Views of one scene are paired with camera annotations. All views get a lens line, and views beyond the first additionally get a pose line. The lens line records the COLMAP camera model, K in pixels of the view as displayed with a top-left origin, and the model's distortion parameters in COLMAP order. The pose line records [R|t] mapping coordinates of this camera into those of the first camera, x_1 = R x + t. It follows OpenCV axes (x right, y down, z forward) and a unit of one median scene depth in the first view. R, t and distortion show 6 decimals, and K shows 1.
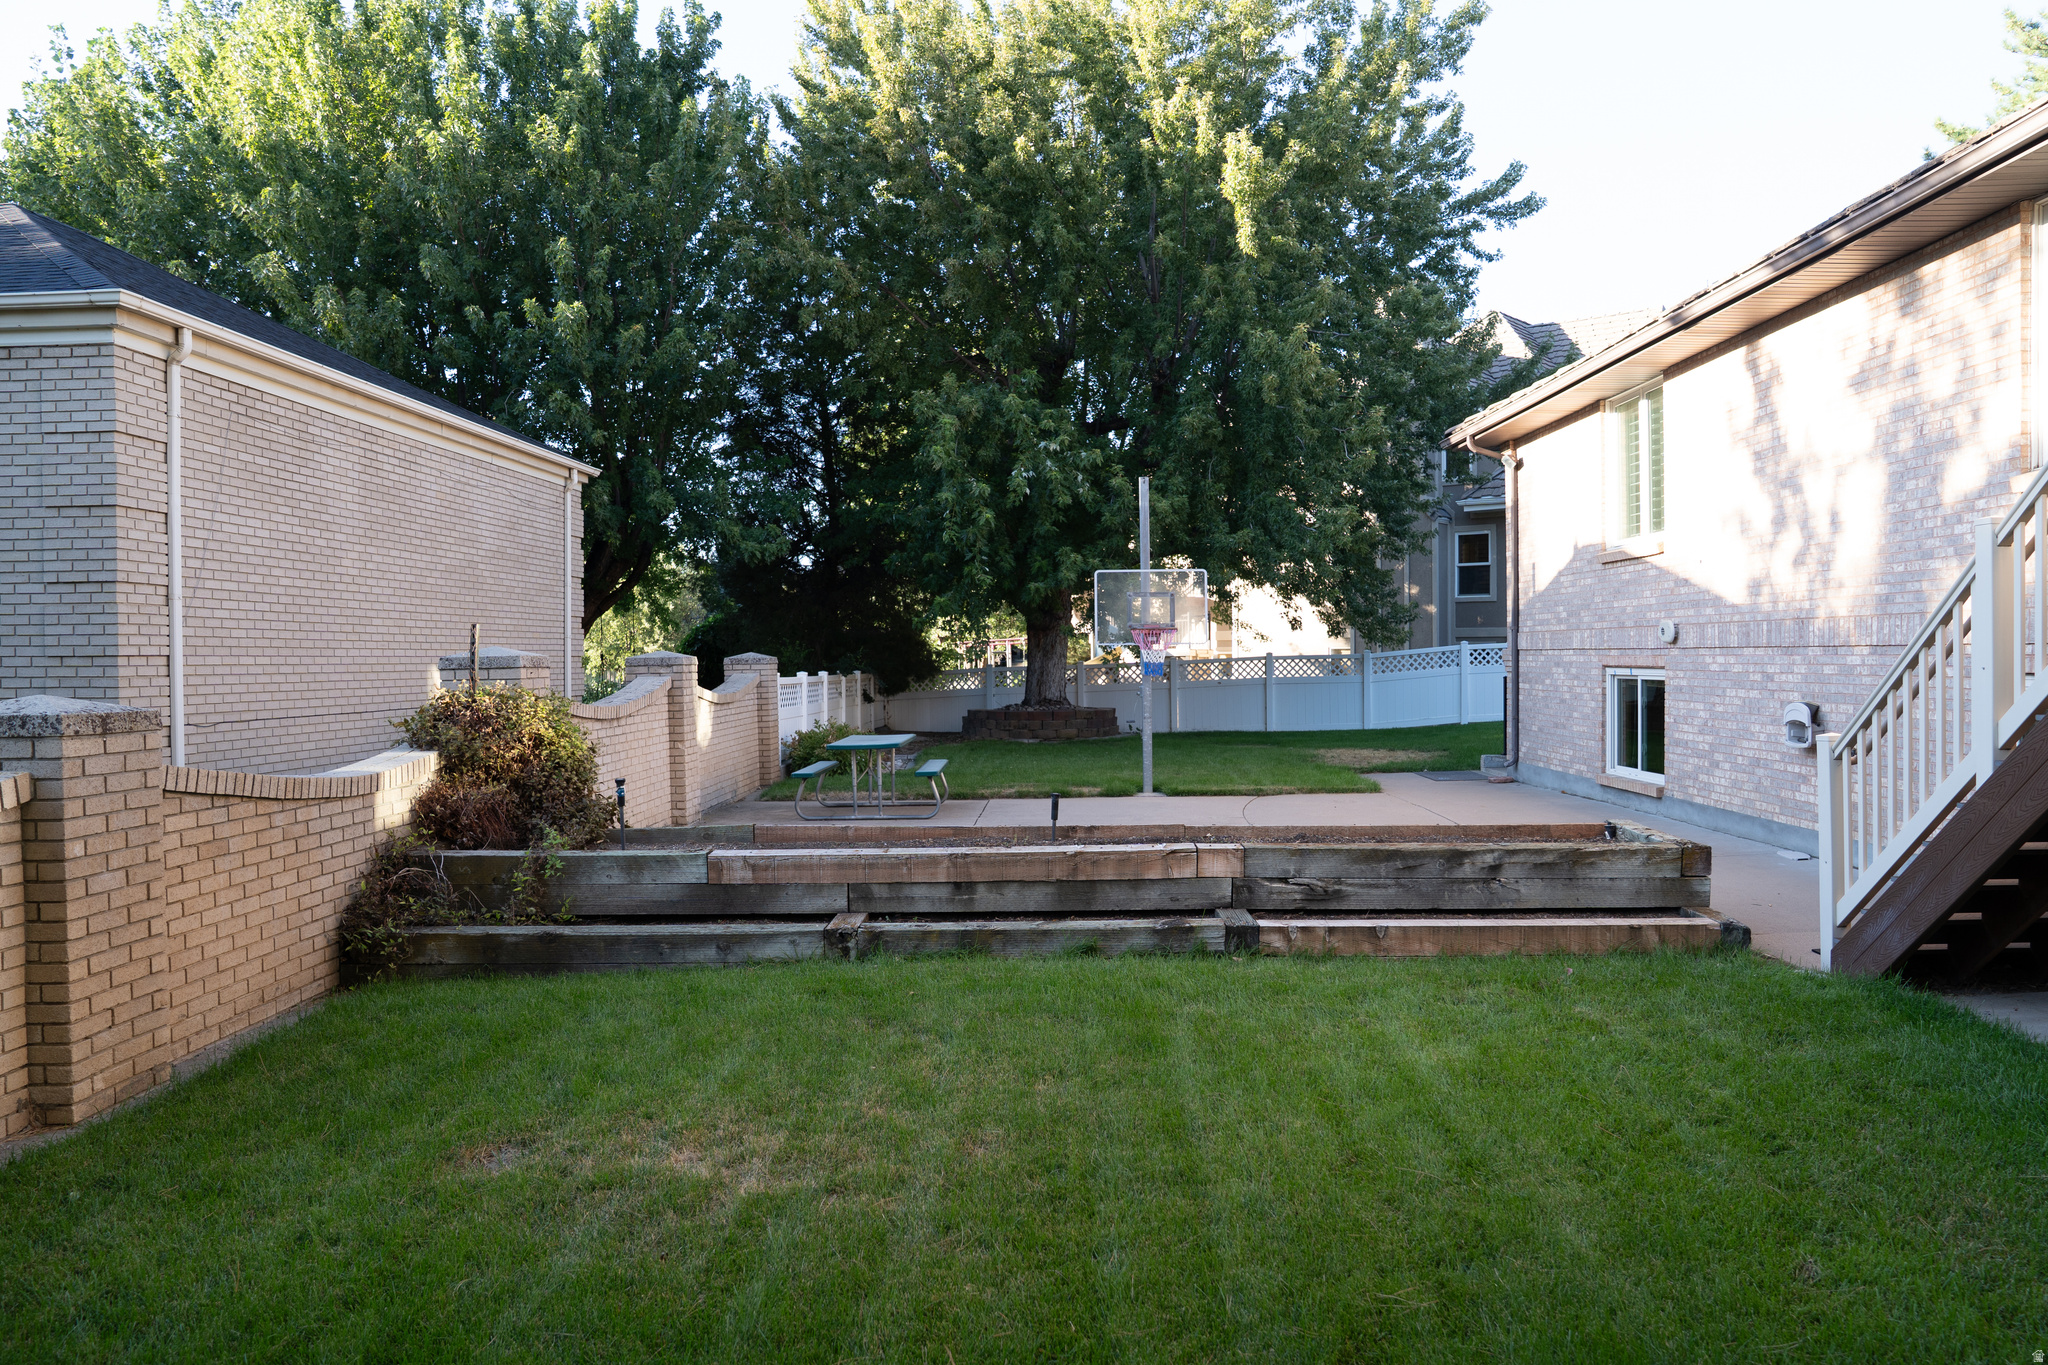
lens RADIAL K [[1444.5, 0, 1024.0], [0, 1444.5, 682.5], [0, 0, 1]] dist [-0.129803, 0.099254]
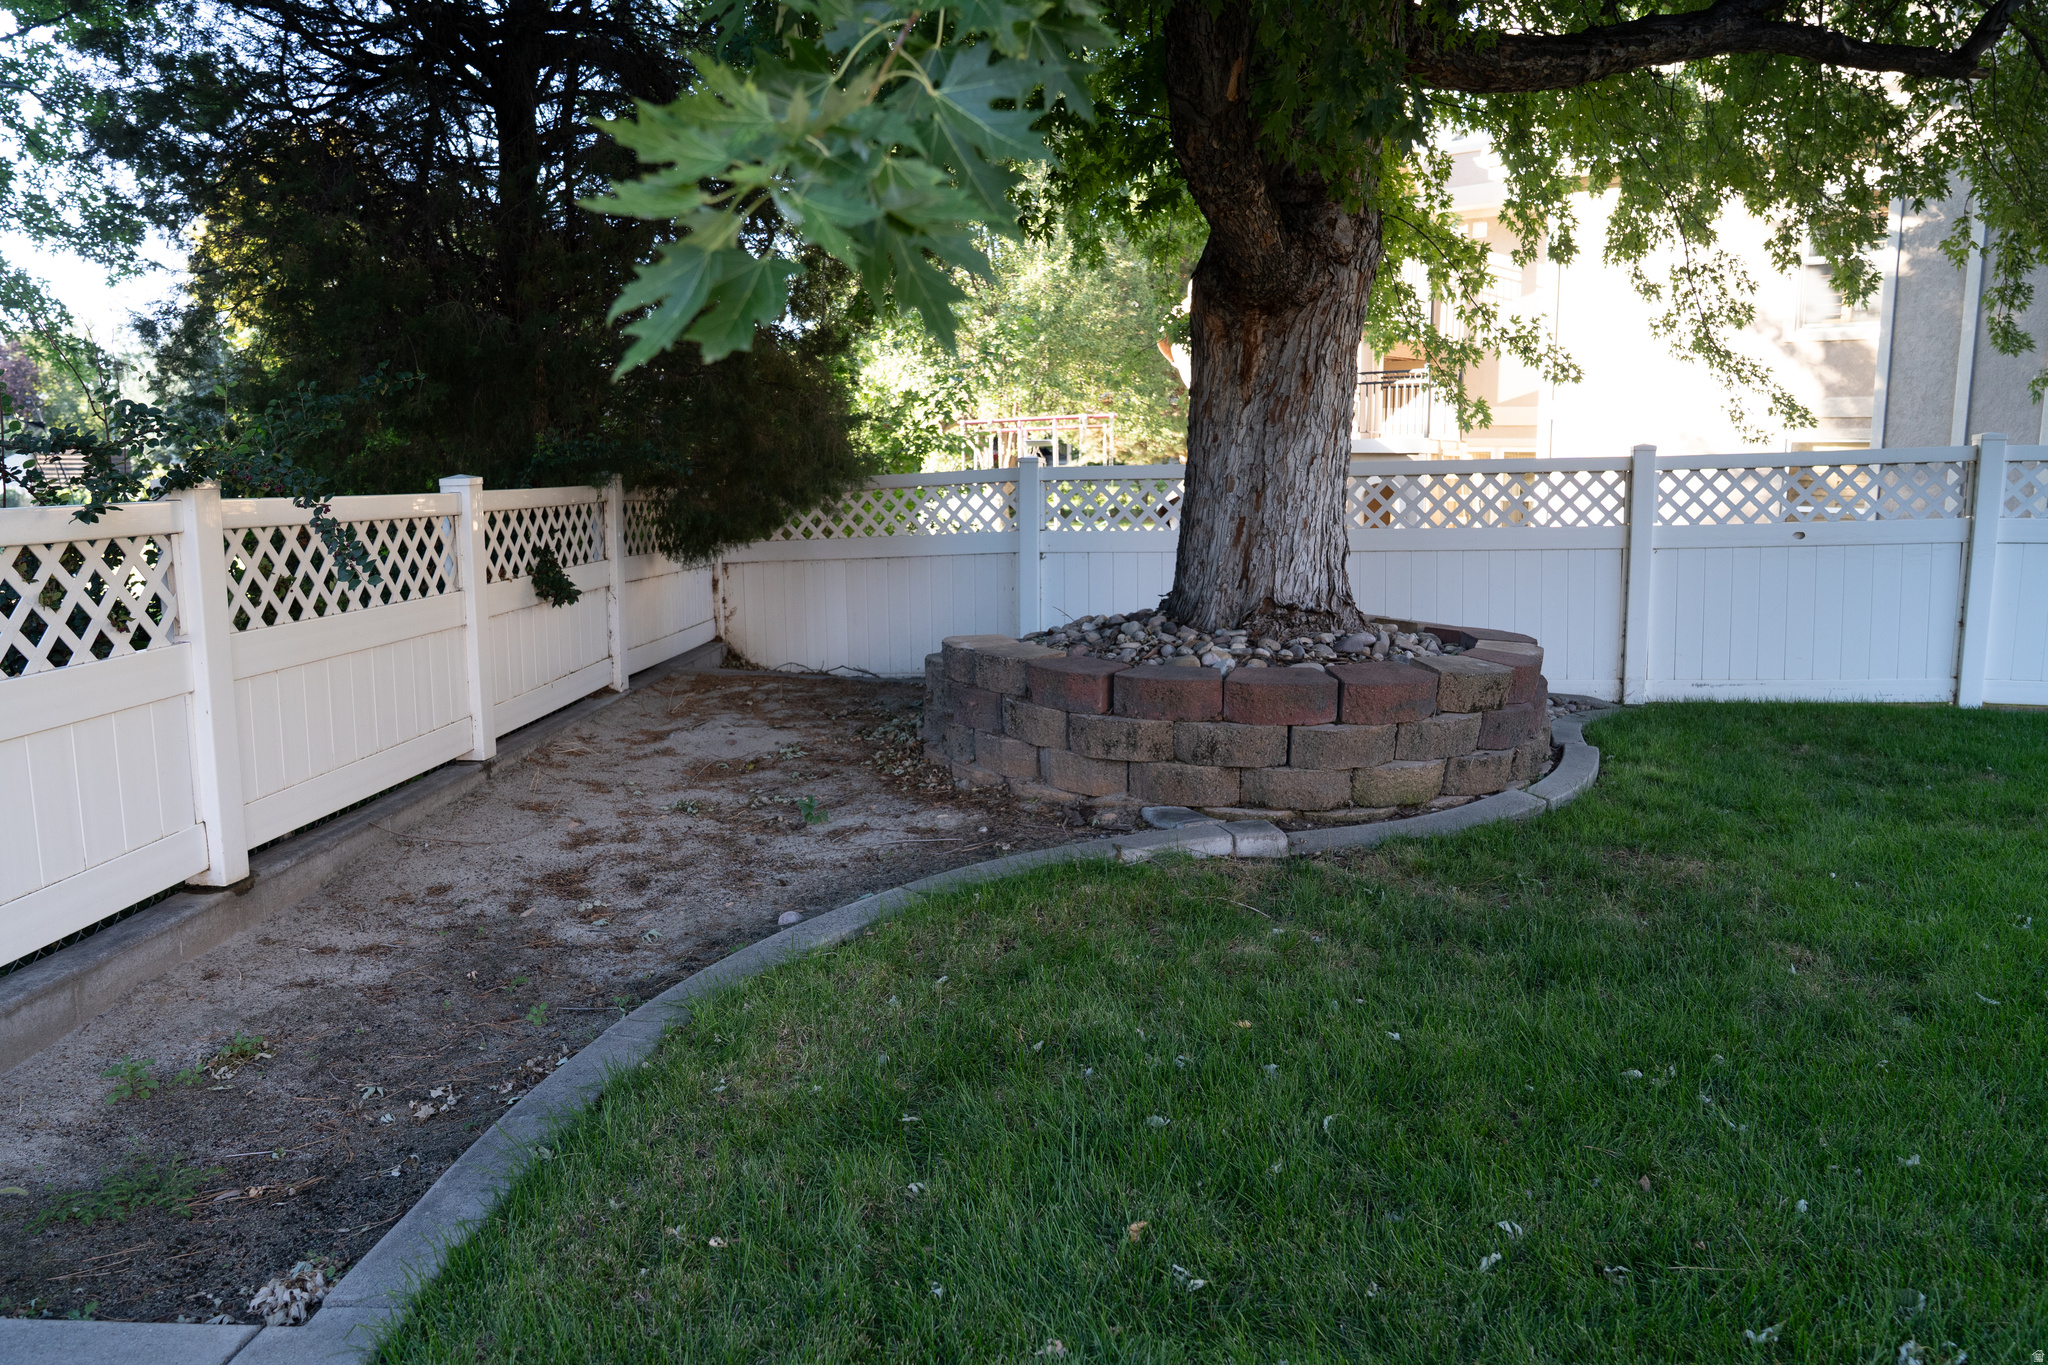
lens RADIAL K [[1444.5, 0, 1024.0], [0, 1444.5, 682.5], [0, 0, 1]] dist [-0.129803, 0.099254]
pose [[0.999825, 0.014121, -0.012243, -0.029891], [-0.012360, 0.990962, 0.133571, -0.008871], [0.014018, -0.133396, 0.990964, 1.009307]]
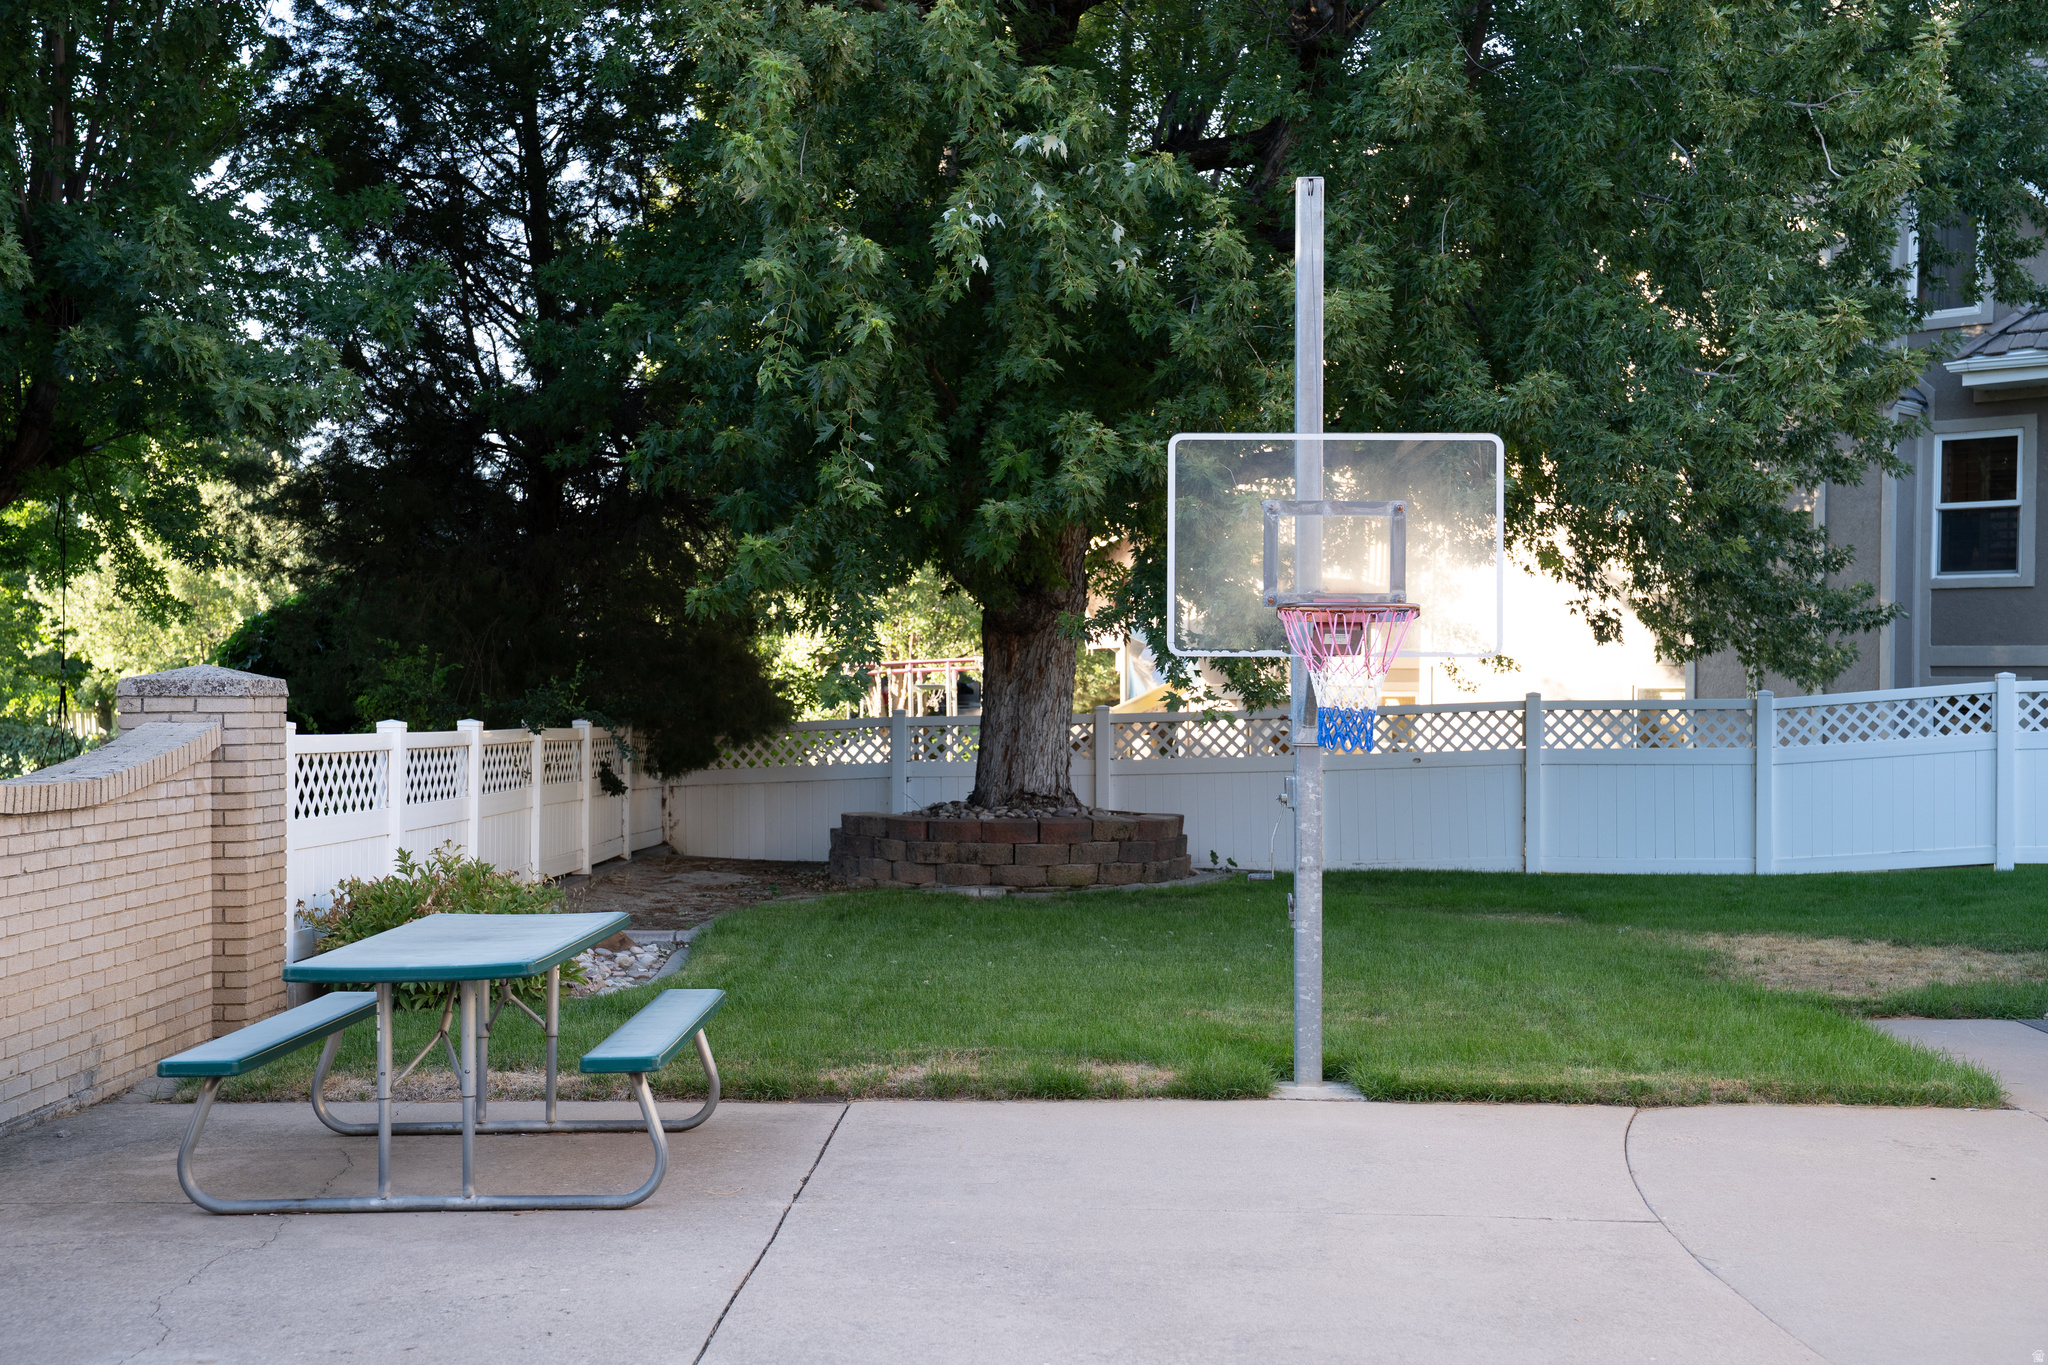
lens RADIAL K [[2622.1, 0, 1024.0], [0, 2622.1, 682.5], [0, 0, 1]] dist [-0.014261, -0.015712]
pose [[0.999776, 0.016224, 0.013567, 0.005541], [-0.015893, 0.999582, -0.024169, -0.003159], [-0.013954, 0.023948, 0.999616, 0.281482]]
